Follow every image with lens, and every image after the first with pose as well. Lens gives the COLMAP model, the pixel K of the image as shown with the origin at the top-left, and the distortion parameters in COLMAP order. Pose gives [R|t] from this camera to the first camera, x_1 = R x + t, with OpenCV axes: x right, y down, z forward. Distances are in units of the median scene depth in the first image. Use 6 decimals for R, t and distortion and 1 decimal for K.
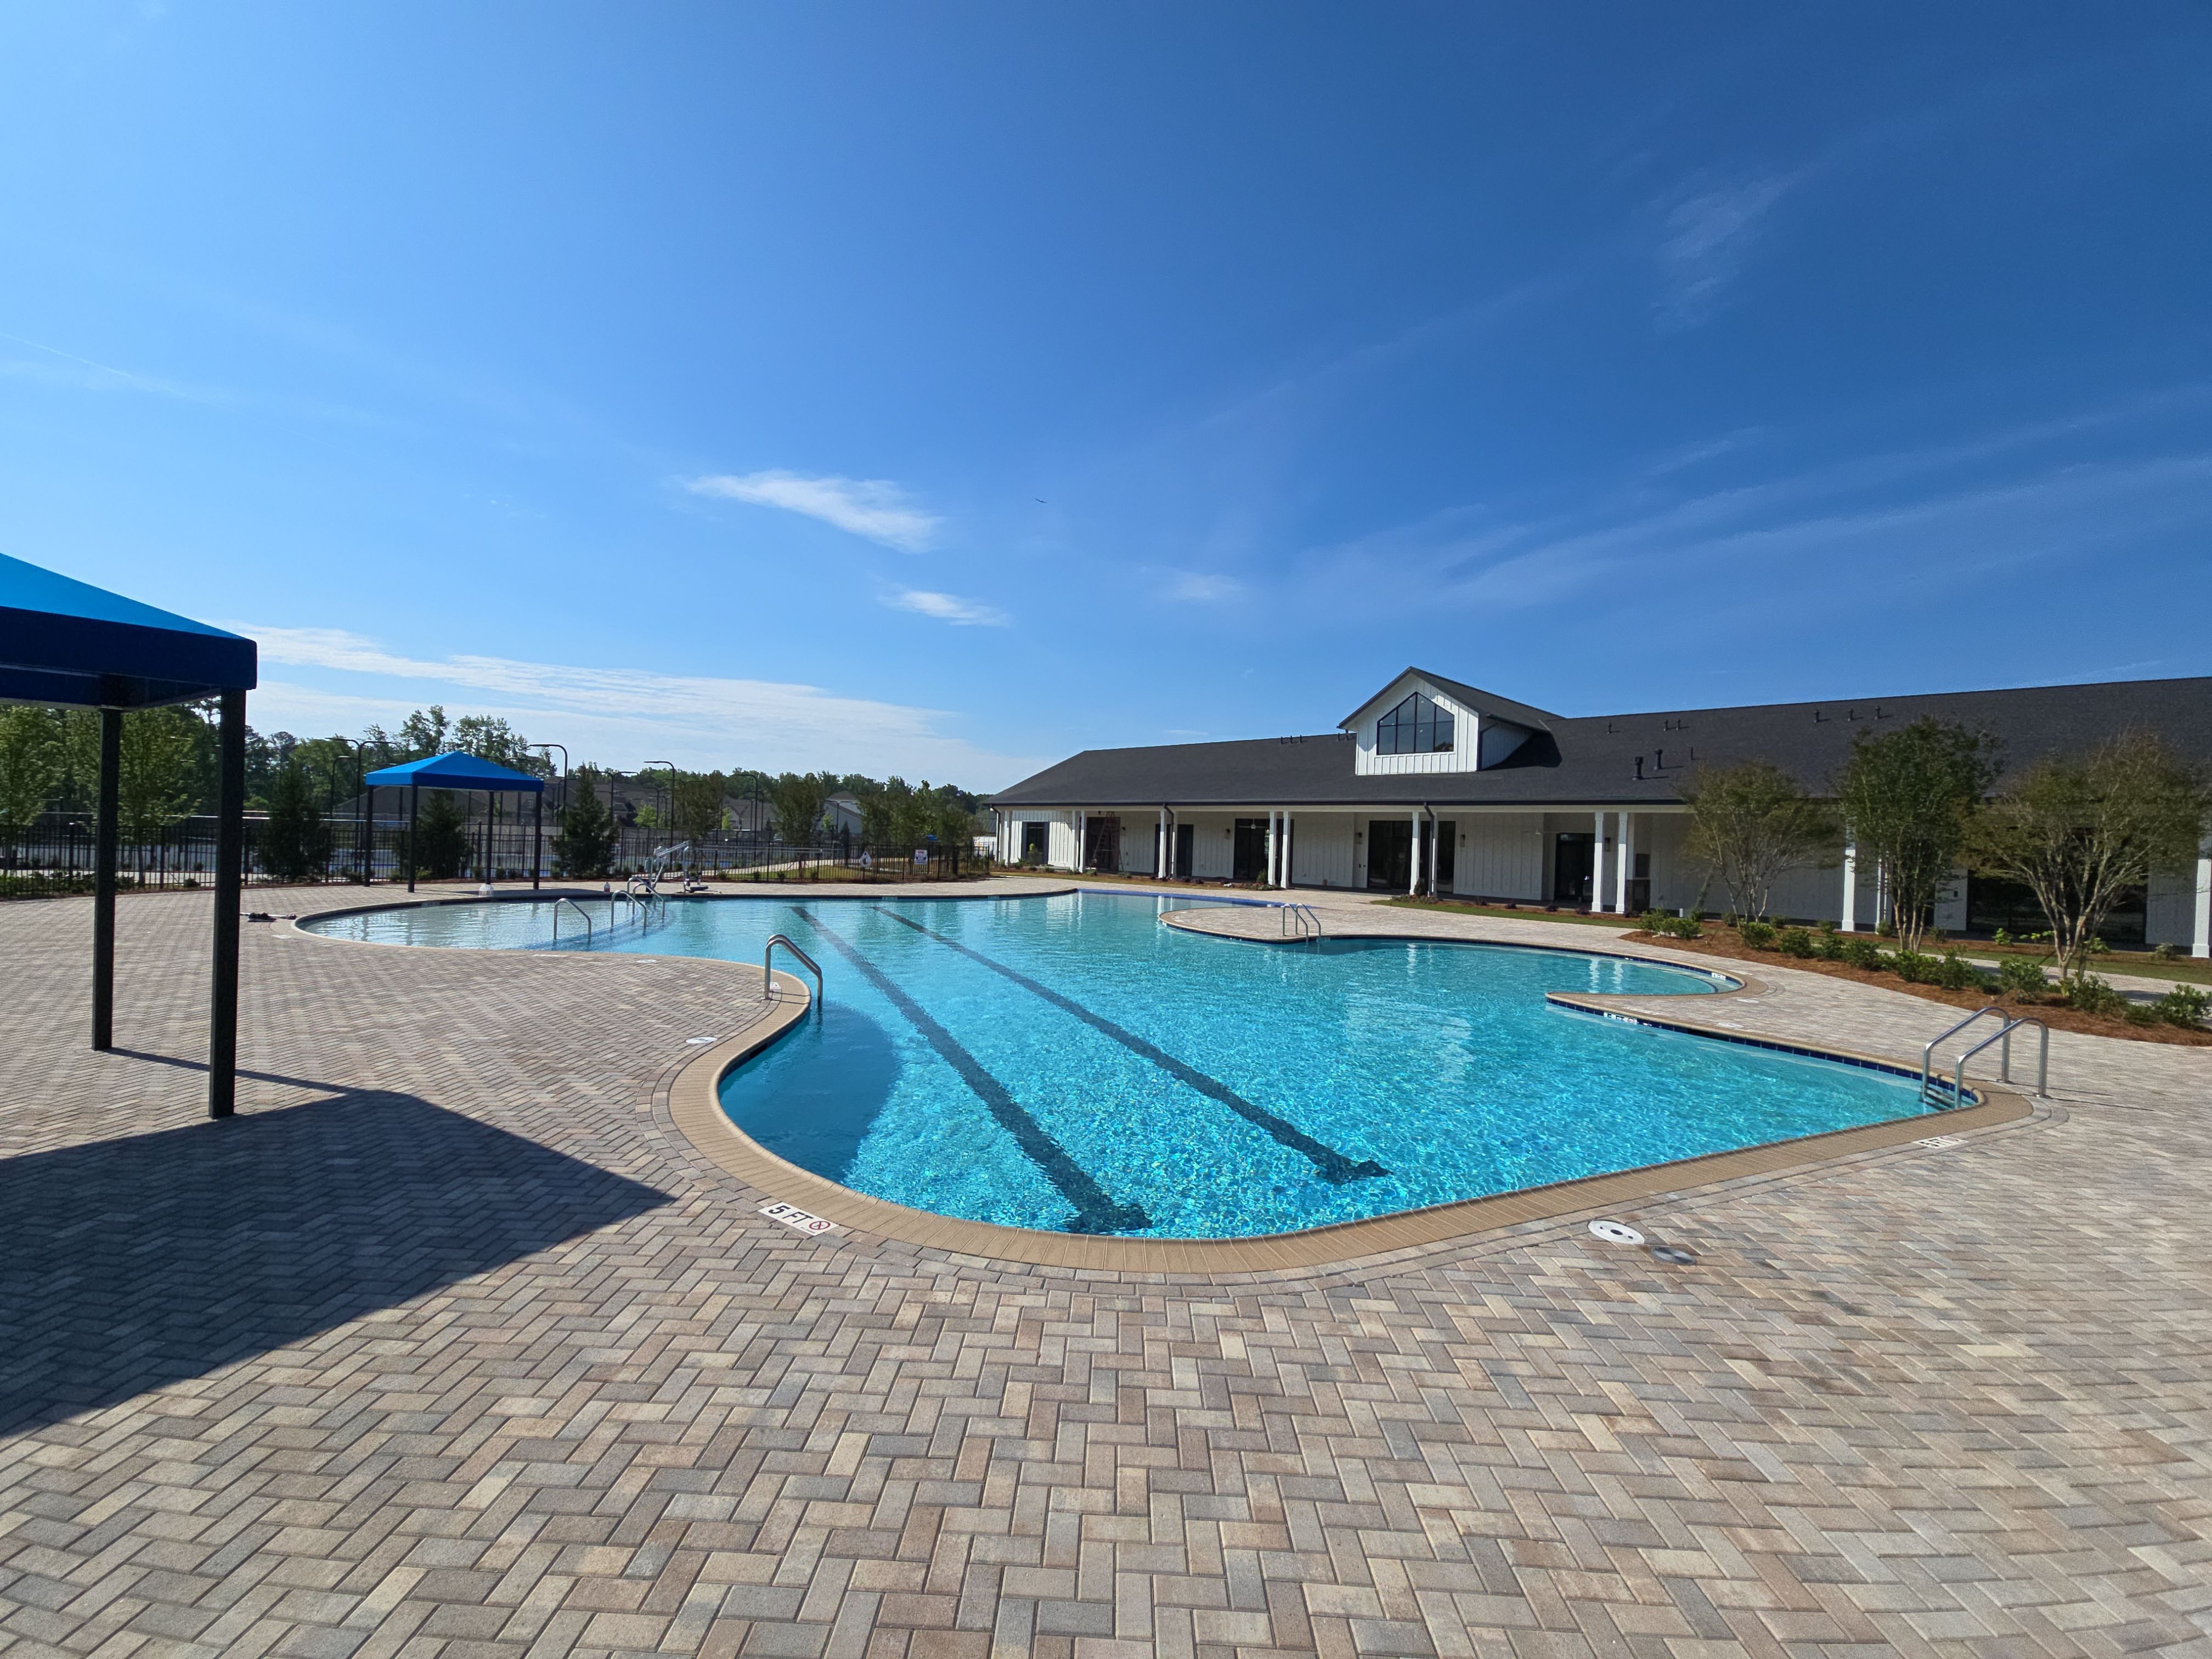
lens RADIAL K [[917.8, 0, 1118.3], [0, 917.8, 880.6], [0, 0, 1]] dist [0.004256, -0.003945]
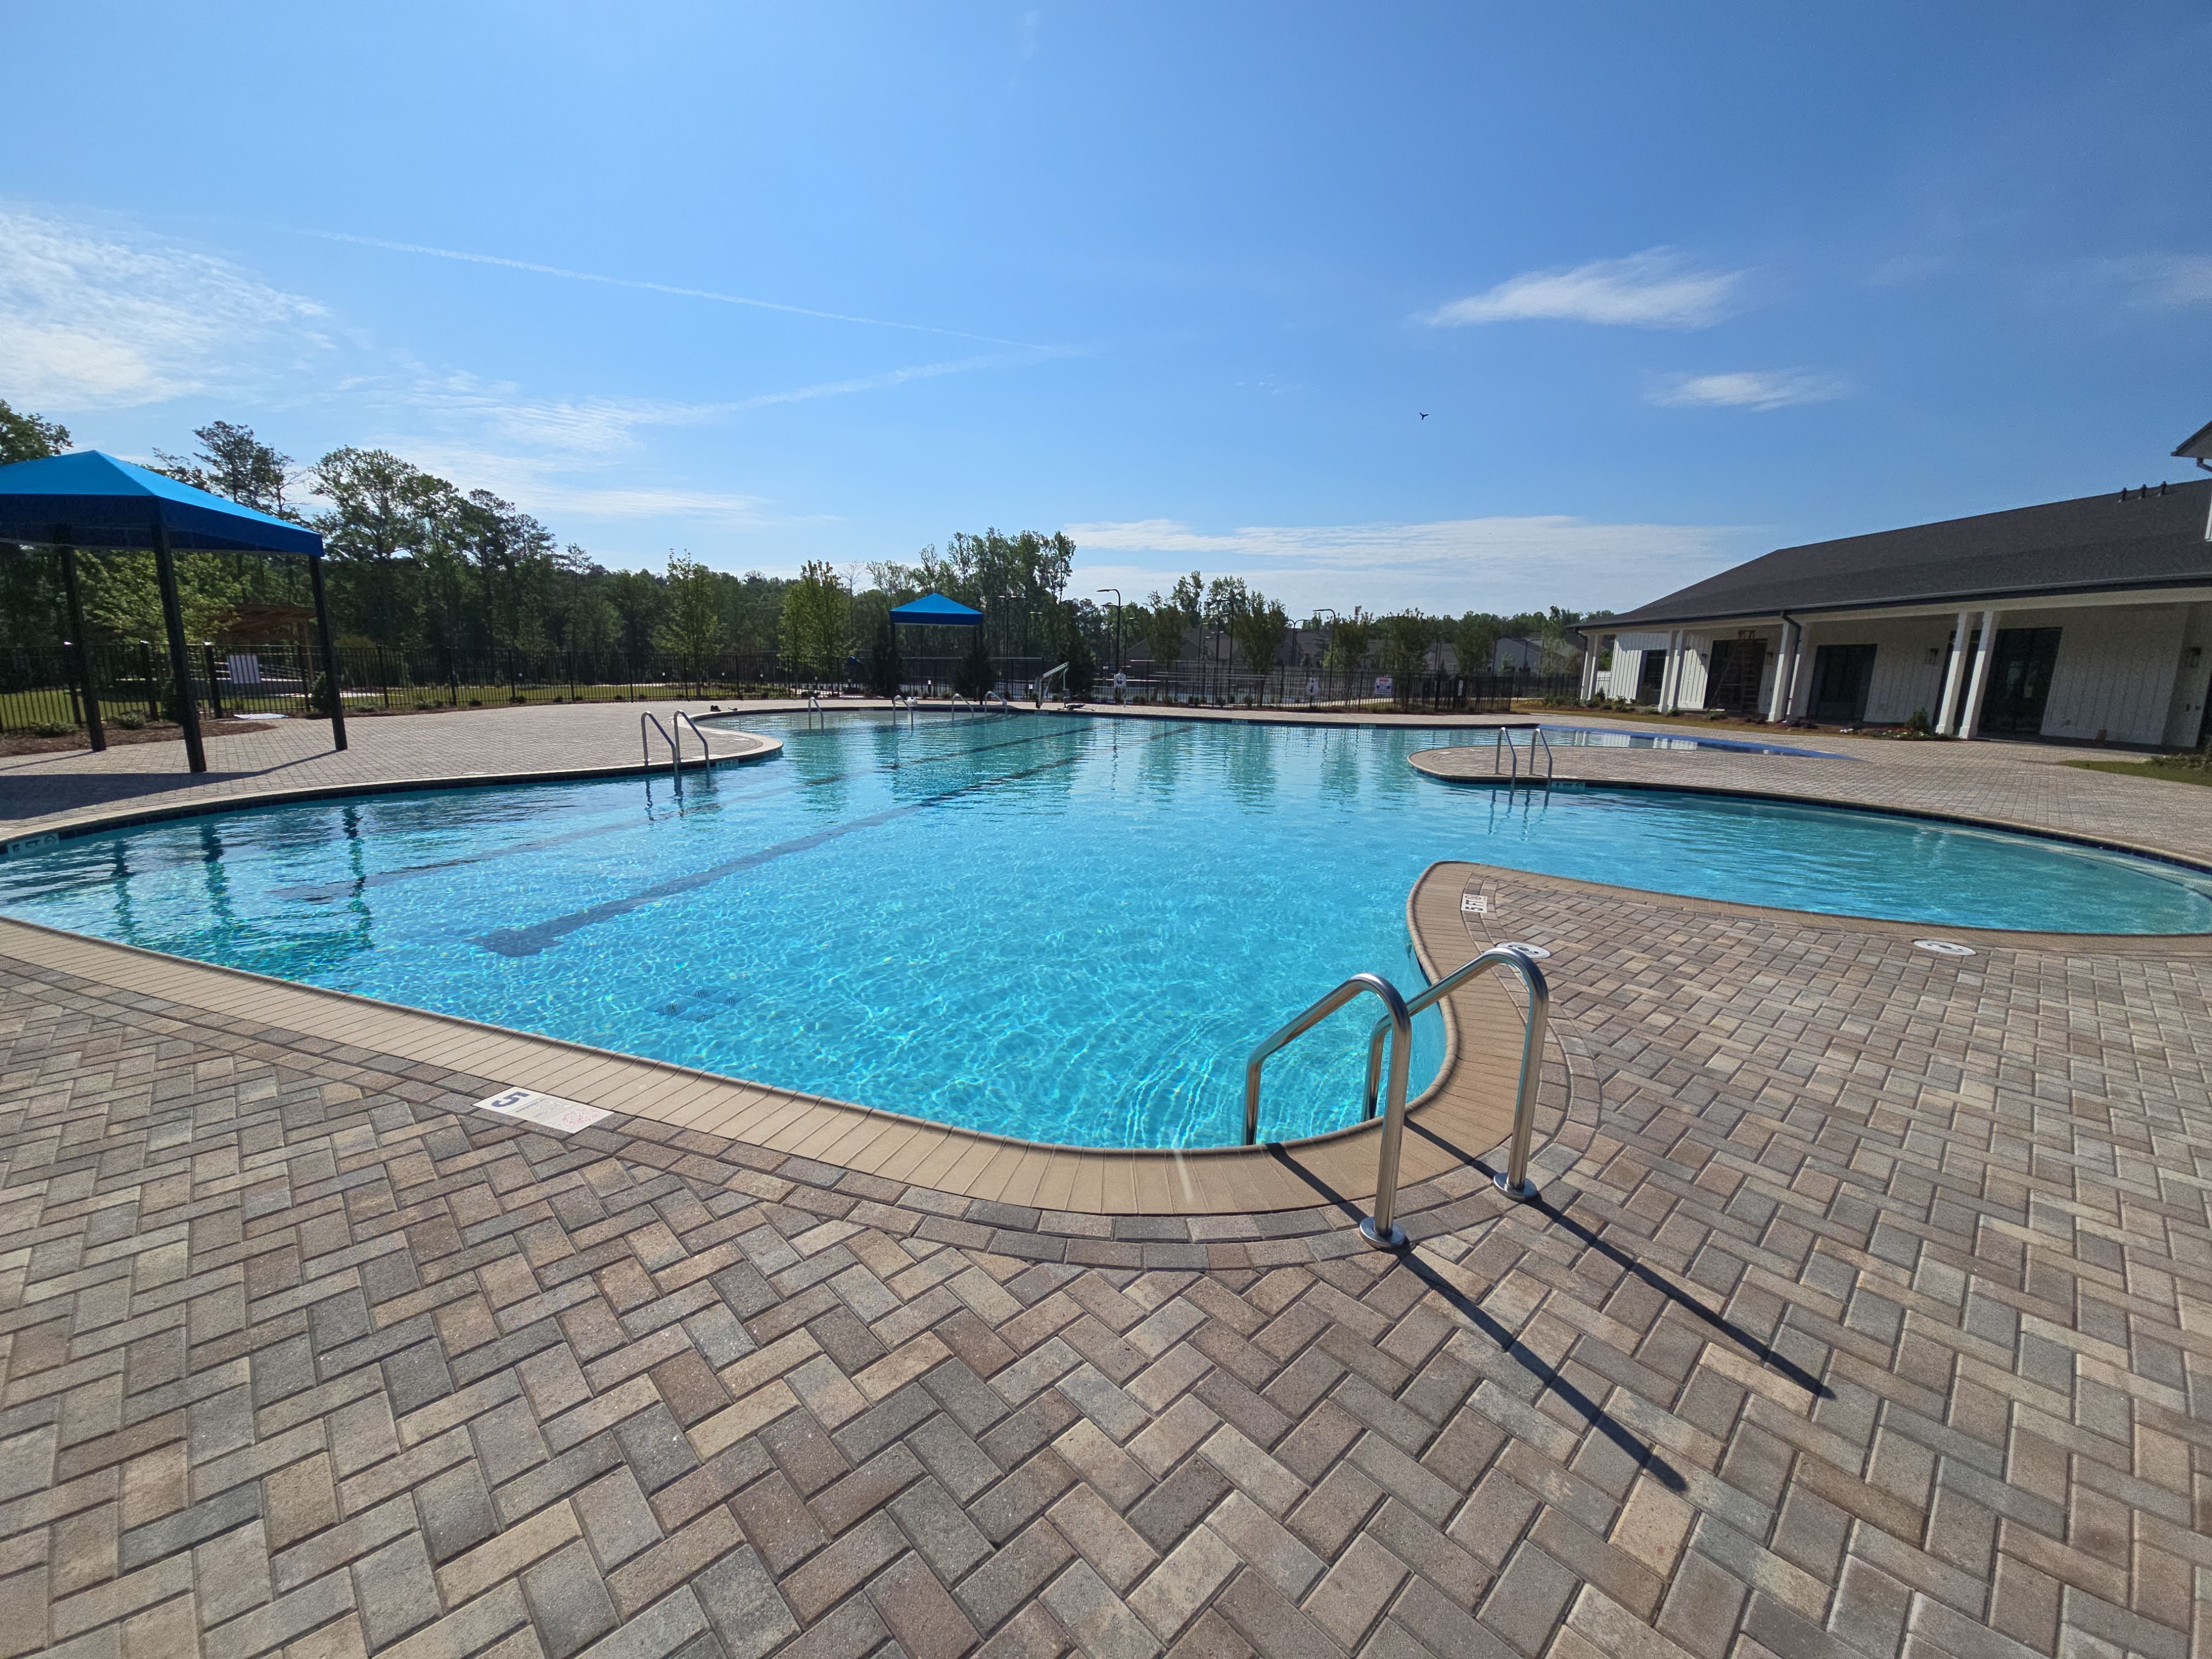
lens RADIAL K [[917.8, 0, 1085.6], [0, 917.8, 825.0], [0, 0, 1]] dist [0.004256, -0.003945]
pose [[0.697917, 0.105338, -0.708390, 0.187710], [-0.030380, 0.992588, 0.117668, 0.010816], [0.715534, -0.060602, 0.695944, 0.119575]]
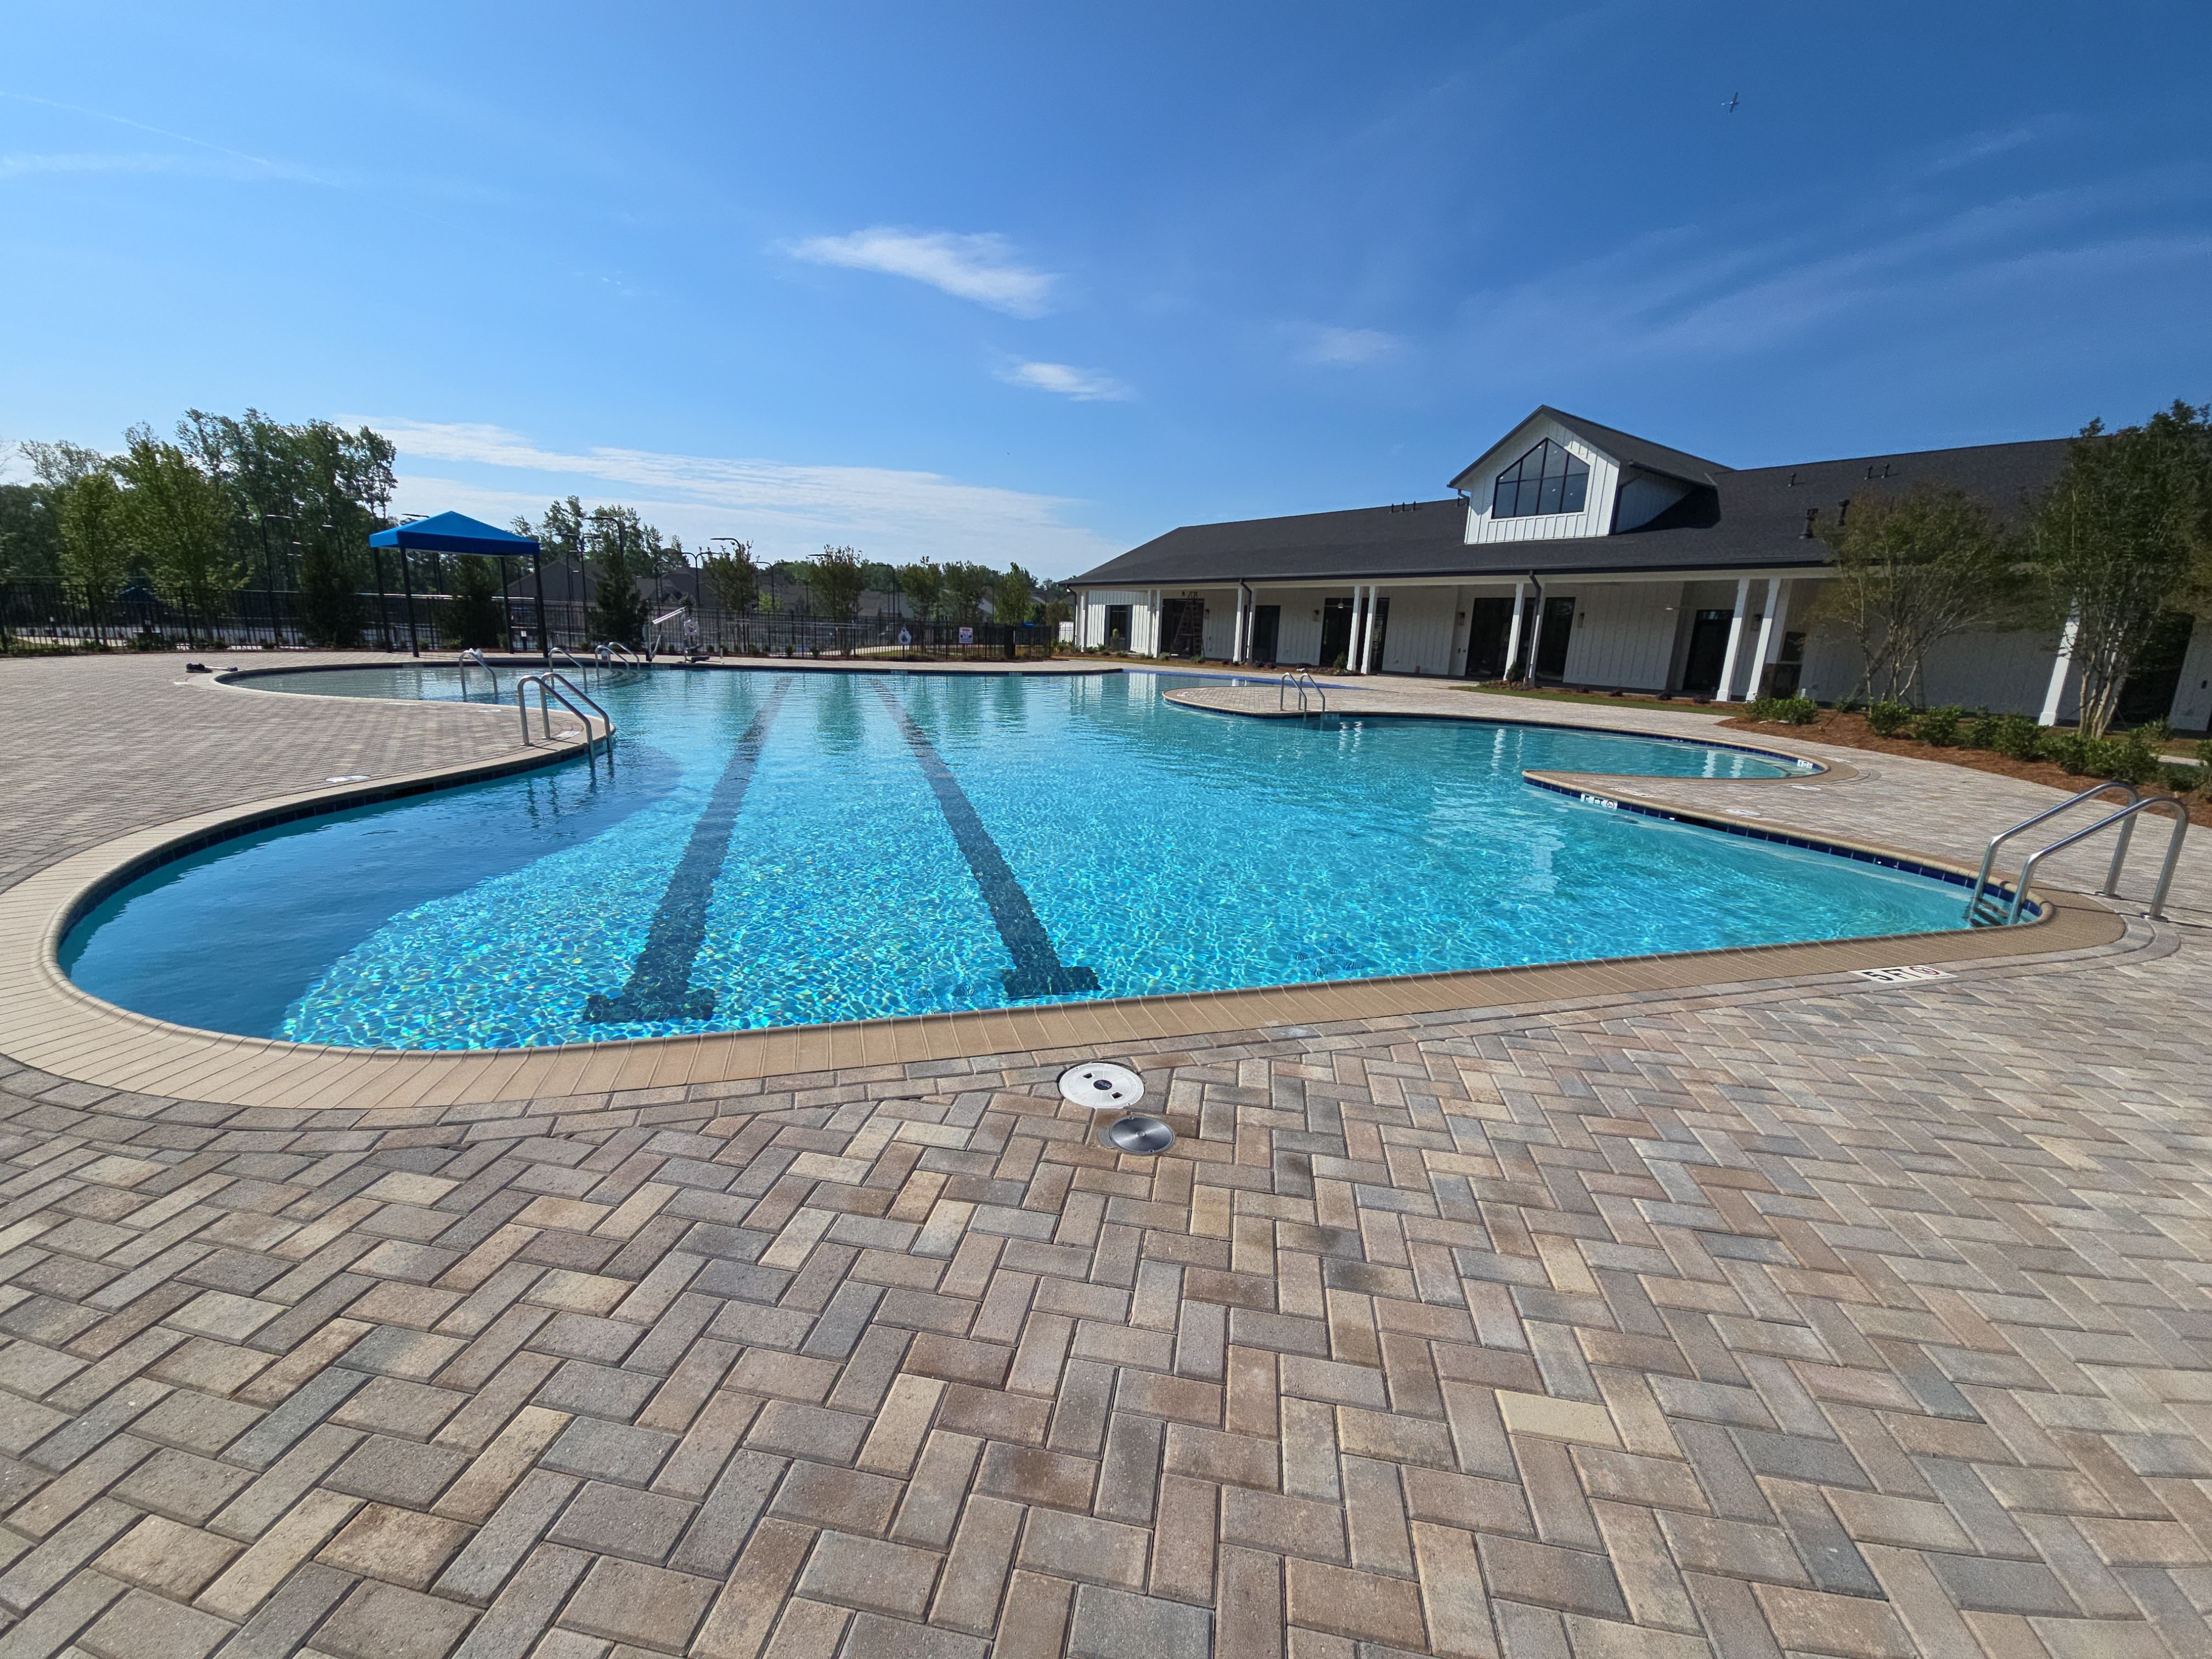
lens RADIAL K [[917.8, 0, 1100.9], [0, 917.8, 842.5], [0, 0, 1]] dist [0.004256, -0.003945]
pose [[0.988335, 0.036071, -0.147964, 0.059976], [-0.009212, 0.983927, 0.178331, 0.012313], [0.152018, -0.174888, 0.972782, 0.044396]]
